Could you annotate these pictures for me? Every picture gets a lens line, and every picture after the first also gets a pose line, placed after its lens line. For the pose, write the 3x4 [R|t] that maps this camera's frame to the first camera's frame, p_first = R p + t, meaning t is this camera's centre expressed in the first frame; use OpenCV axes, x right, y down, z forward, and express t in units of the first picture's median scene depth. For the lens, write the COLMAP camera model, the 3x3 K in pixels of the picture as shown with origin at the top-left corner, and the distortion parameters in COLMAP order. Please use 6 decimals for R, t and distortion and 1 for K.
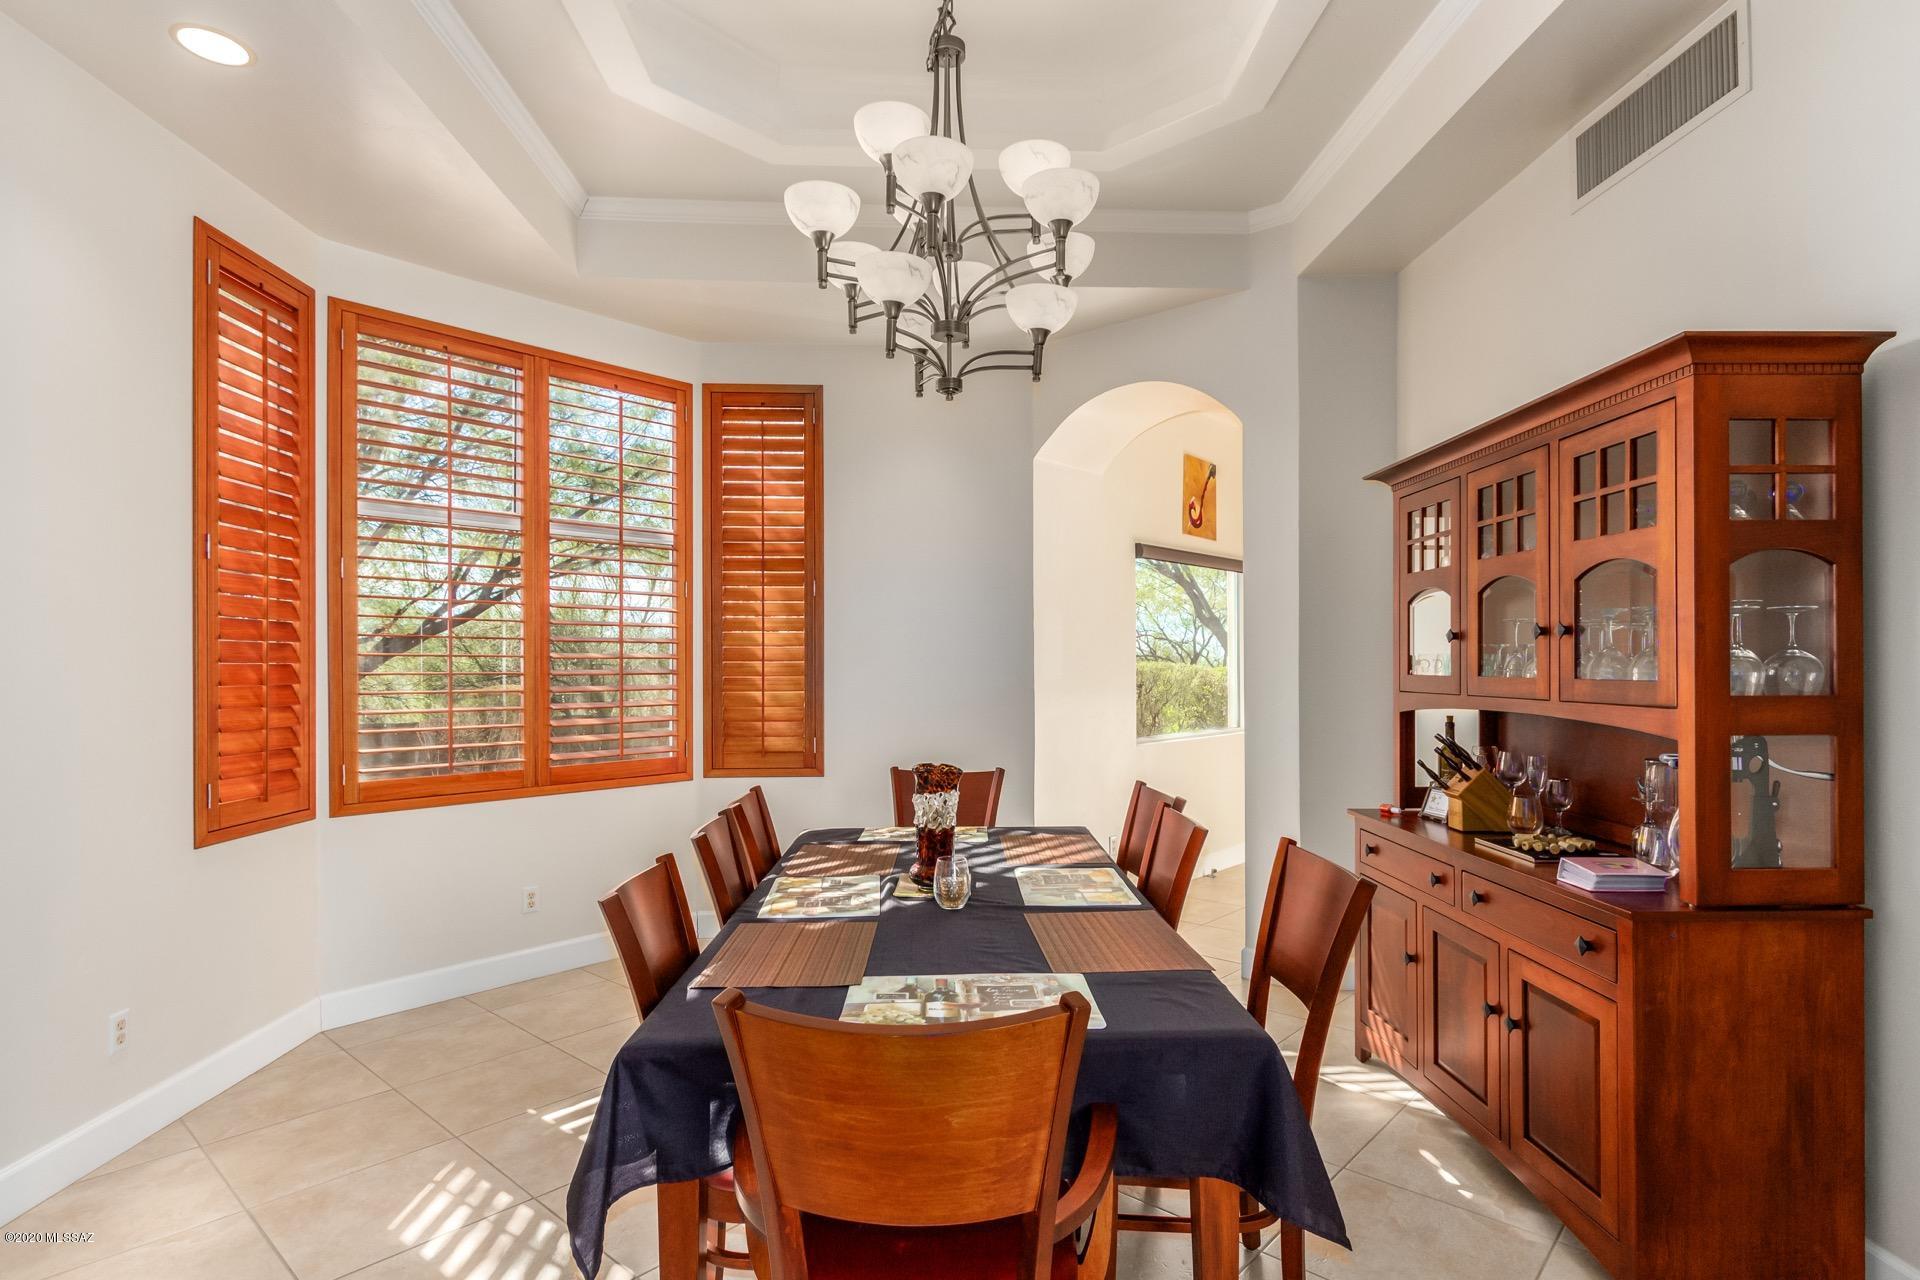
lens RADIAL K [[990.0, 0, 962.2], [0, 990.0, 650.7], [0, 0, 1]] dist [0.010764, -0.002092]
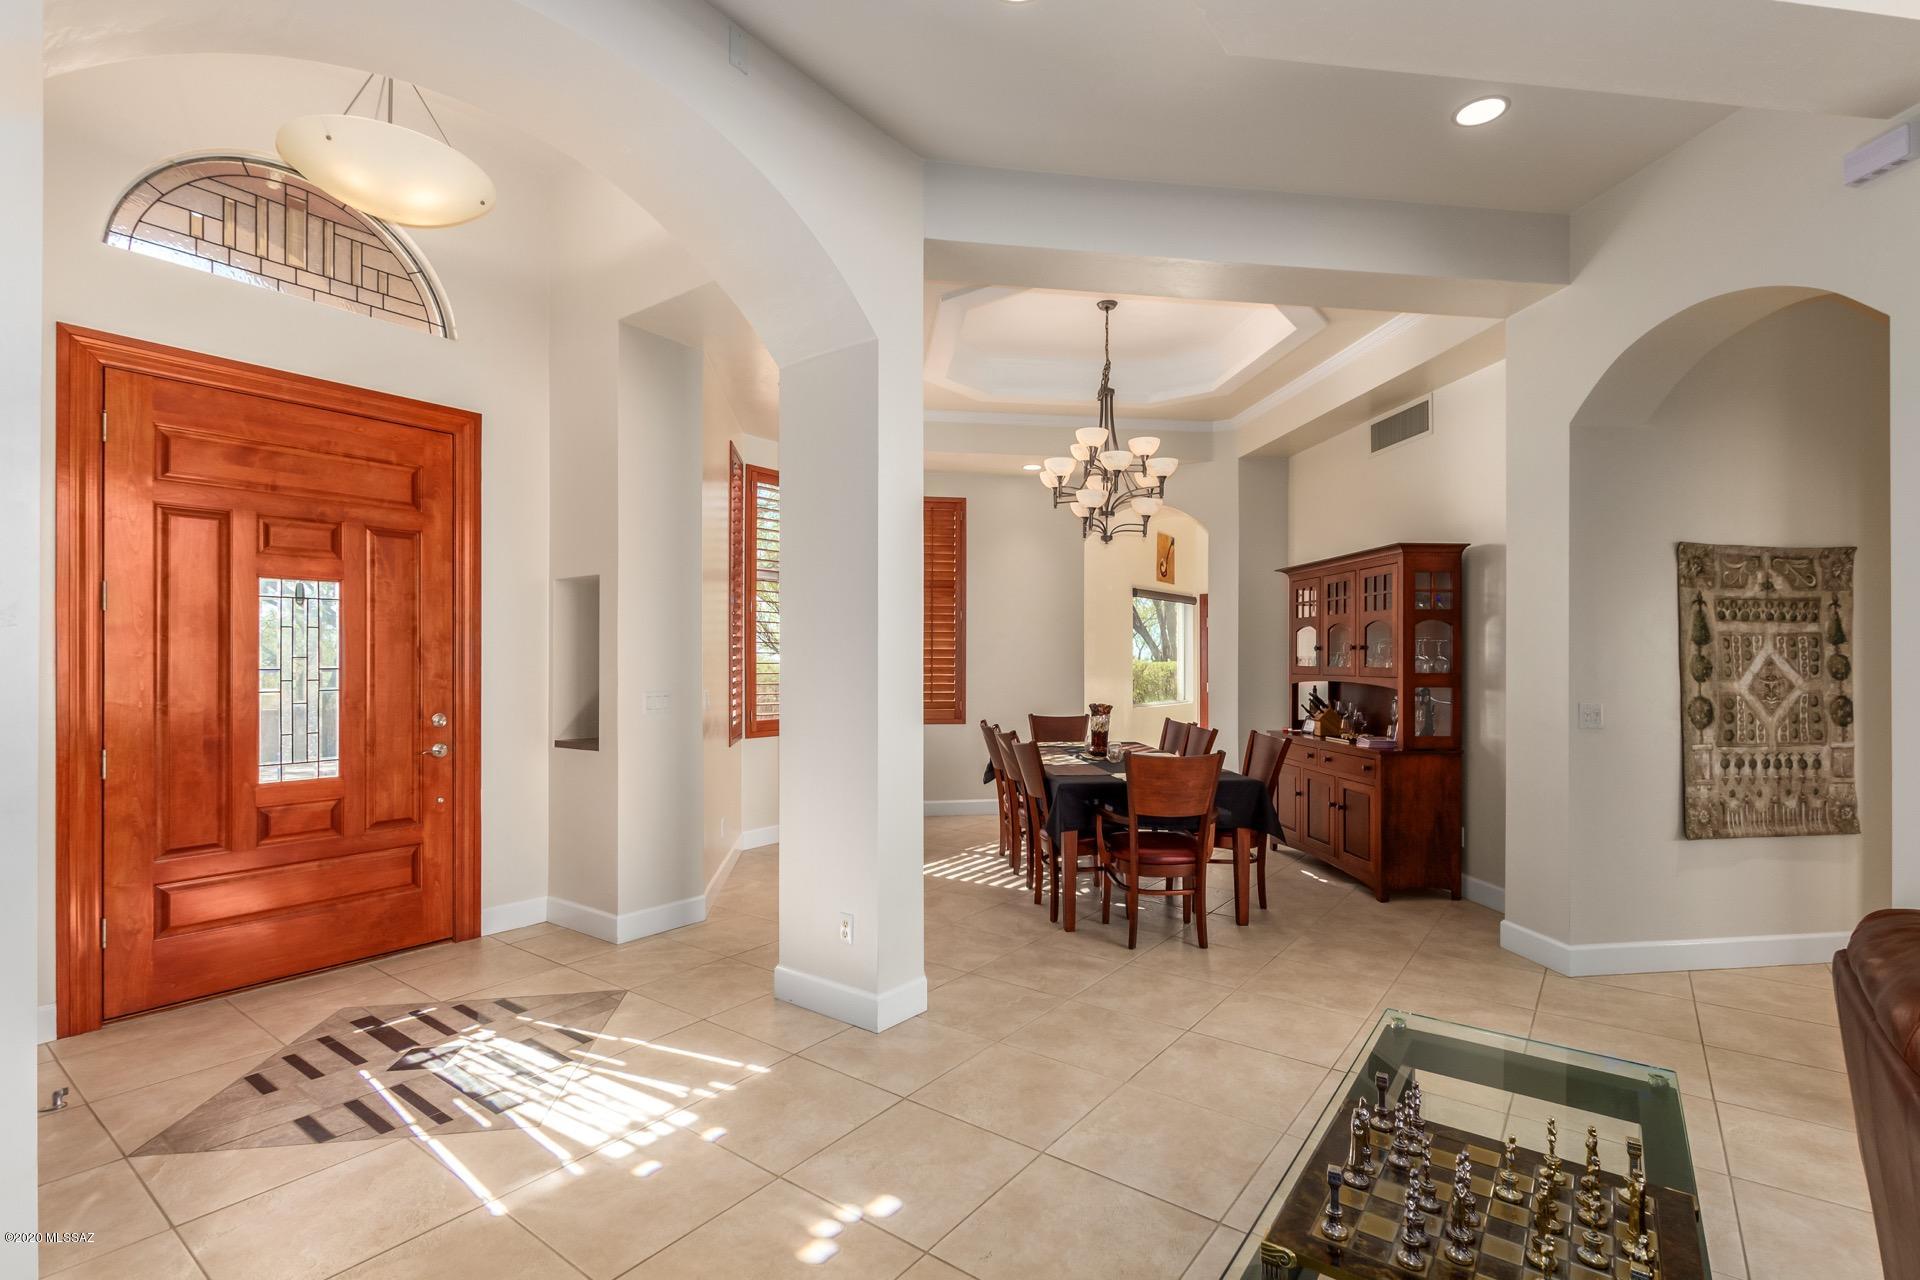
lens RADIAL K [[882.5, 0, 957.7], [0, 882.5, 643.3], [0, 0, 1]] dist [-0.001543, 0.000099]
pose [[0.996746, 0.007131, 0.080290, -0.499992], [-0.006776, 0.999966, -0.004694, -0.011829], [-0.080321, 0.004134, 0.996760, -0.971025]]
